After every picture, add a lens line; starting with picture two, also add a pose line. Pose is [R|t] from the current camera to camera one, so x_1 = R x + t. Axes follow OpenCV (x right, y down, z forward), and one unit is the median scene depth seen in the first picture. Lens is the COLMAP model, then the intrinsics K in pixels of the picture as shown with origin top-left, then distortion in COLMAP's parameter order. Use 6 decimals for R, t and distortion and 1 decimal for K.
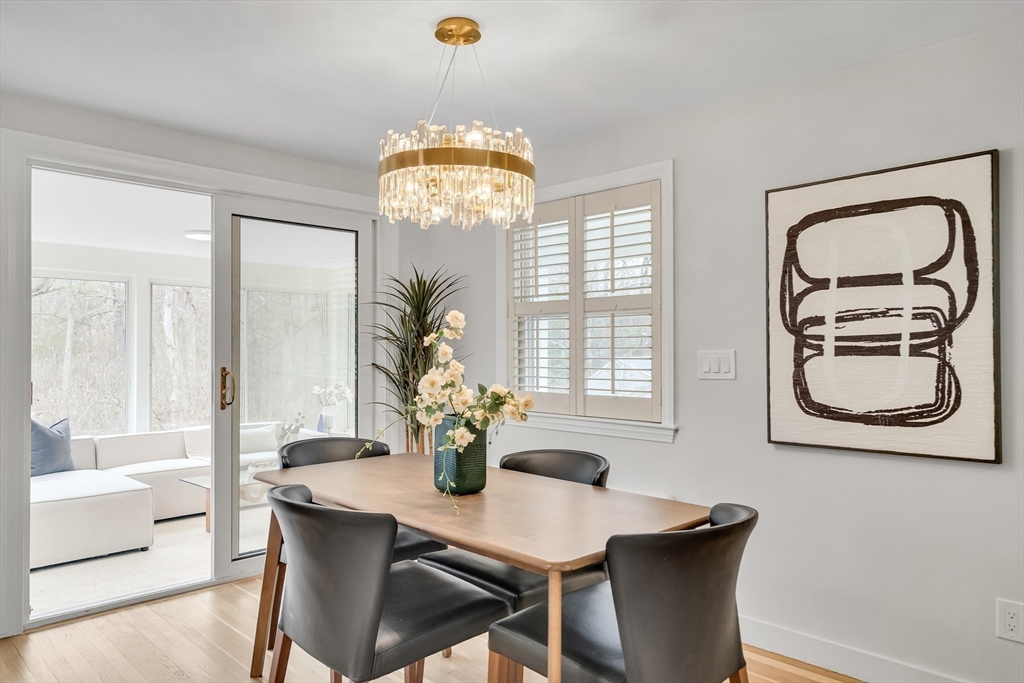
lens RADIAL K [[688.2, 0, 513.2], [0, 688.2, 334.7], [0, 0, 1]] dist [-0.006424, -0.003695]
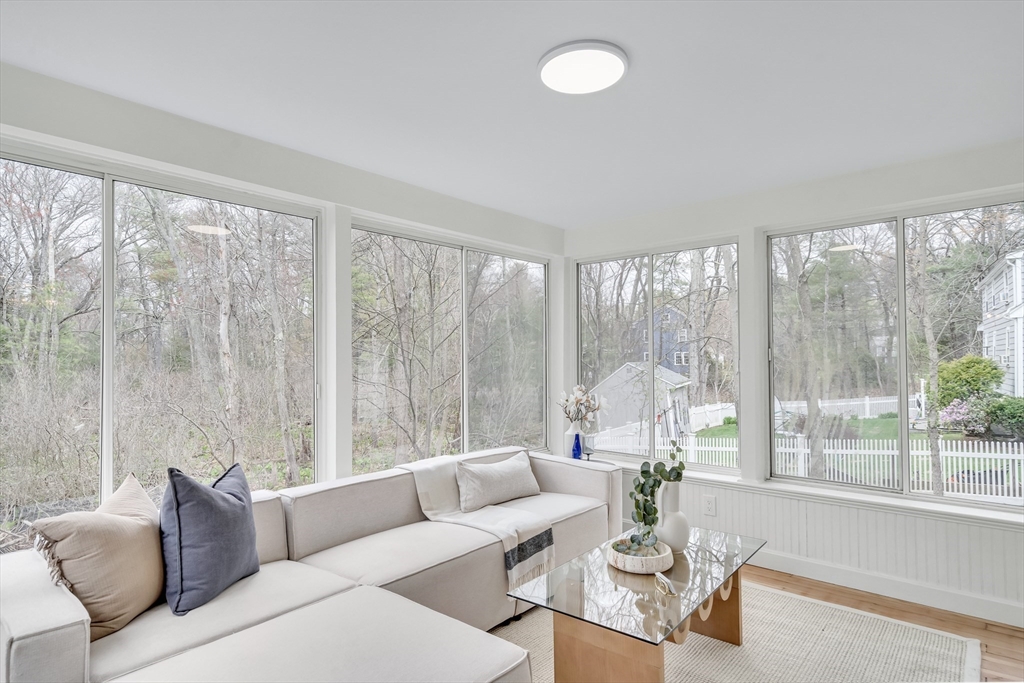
lens RADIAL K [[552.0, 0, 511.6], [0, 552.0, 341.0], [0, 0, 1]] dist [-0.014176, -0.000530]
pose [[0.997542, -0.006411, 0.069776, -0.397173], [0.007456, 0.999864, -0.014721, 0.033087], [-0.069673, 0.015205, 0.997454, 0.483988]]
